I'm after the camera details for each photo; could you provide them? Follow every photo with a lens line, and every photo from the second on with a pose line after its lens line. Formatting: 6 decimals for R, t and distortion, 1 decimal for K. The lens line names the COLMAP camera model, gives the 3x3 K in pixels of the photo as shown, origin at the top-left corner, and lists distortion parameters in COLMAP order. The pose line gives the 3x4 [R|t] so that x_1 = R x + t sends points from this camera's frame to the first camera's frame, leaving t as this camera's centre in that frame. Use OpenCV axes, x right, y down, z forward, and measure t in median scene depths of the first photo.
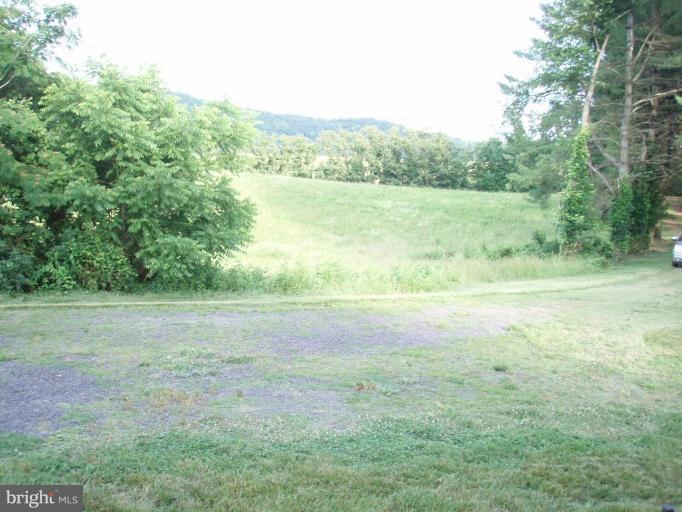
lens RADIAL K [[749.4, 0, 341.0], [0, 749.4, 256.0], [0, 0, 1]] dist [-0.164843, 0.031554]
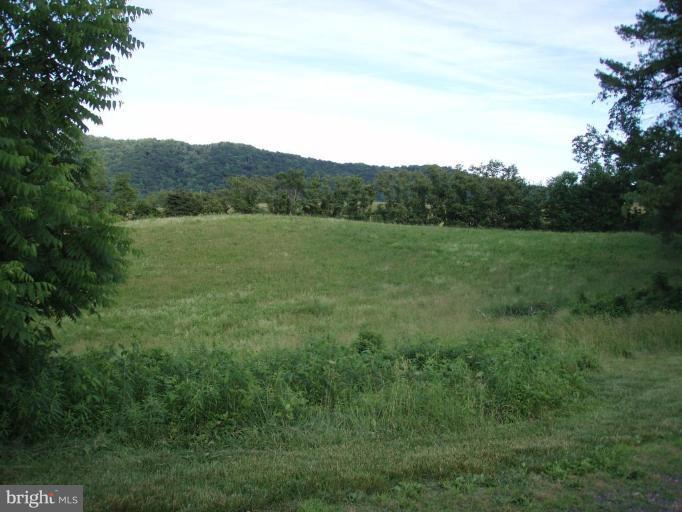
lens RADIAL K [[749.4, 0, 341.0], [0, 749.4, 256.0], [0, 0, 1]] dist [-0.164843, 0.031554]
pose [[0.996086, -0.019293, -0.086253, 0.006022], [0.013563, 0.997692, -0.066529, -0.003040], [0.087338, 0.065099, 0.994049, 0.113907]]
